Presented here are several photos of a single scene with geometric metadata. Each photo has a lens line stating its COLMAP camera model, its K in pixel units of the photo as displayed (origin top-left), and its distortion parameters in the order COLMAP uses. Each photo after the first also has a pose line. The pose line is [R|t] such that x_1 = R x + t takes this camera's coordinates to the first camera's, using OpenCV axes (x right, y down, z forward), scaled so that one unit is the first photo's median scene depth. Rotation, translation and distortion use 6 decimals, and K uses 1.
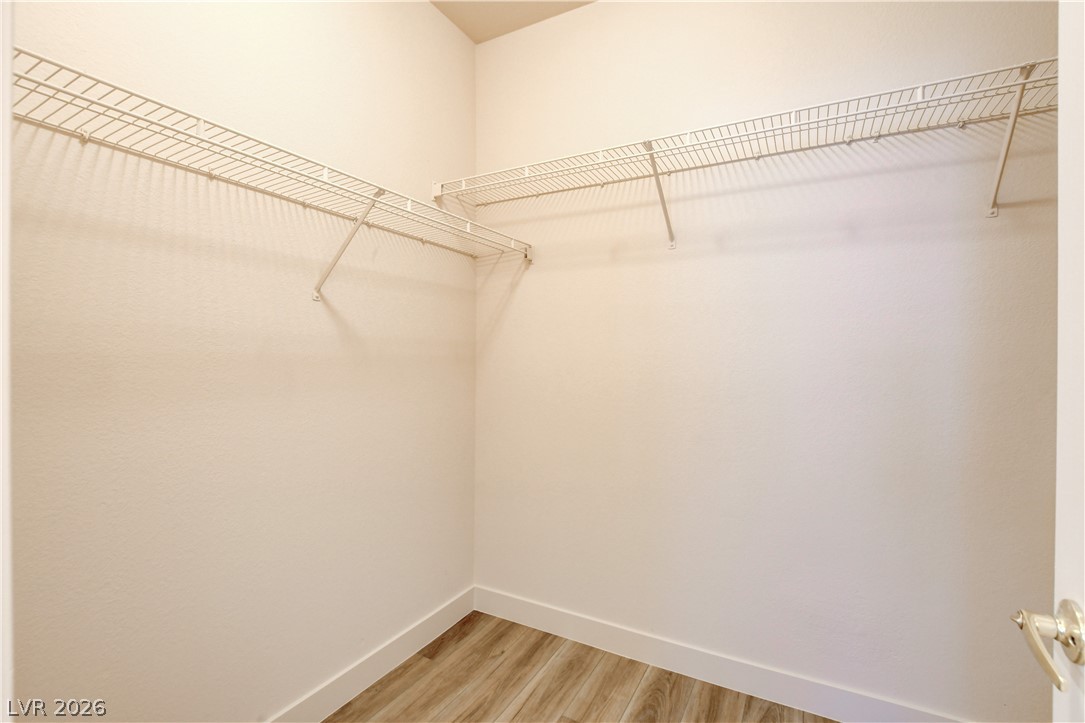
lens RADIAL K [[475.3, 0, 543.3], [0, 475.3, 358.2], [0, 0, 1]] dist [-0.012232, -0.000037]
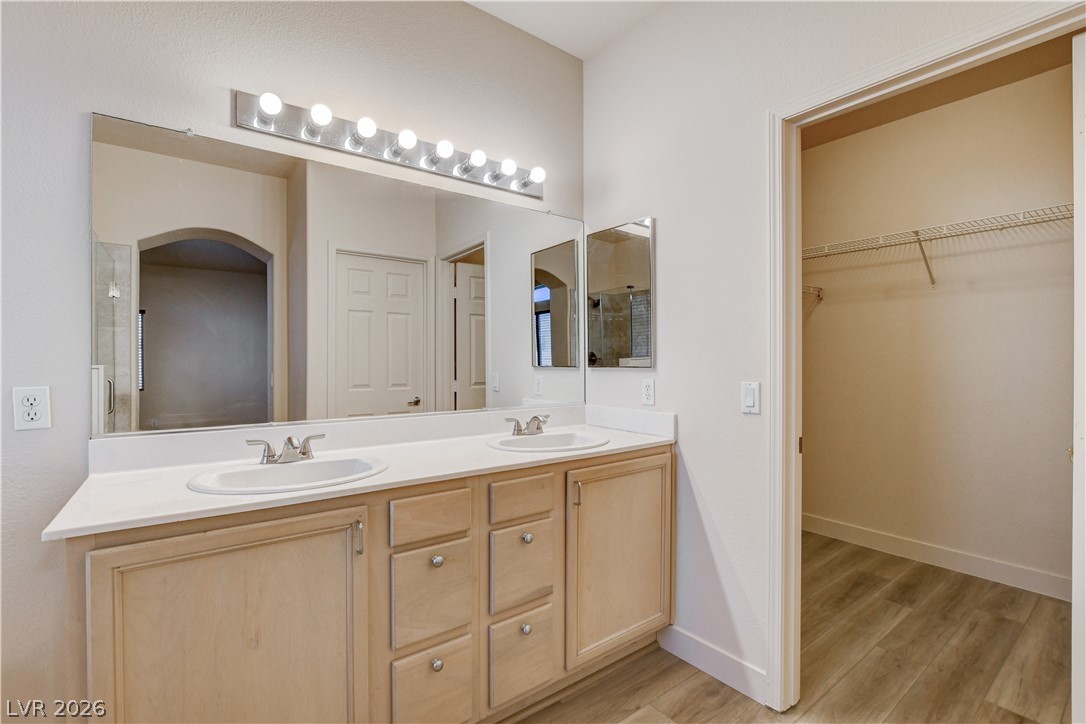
lens RADIAL K [[475.7, 0, 543.8], [0, 475.7, 362.5], [0, 0, 1]] dist [-0.012232, -0.000037]
pose [[0.917313, -0.005510, -0.398130, -0.283505], [0.004175, 0.999982, -0.004221, 0.011560], [0.398146, 0.002209, 0.917319, -0.920179]]
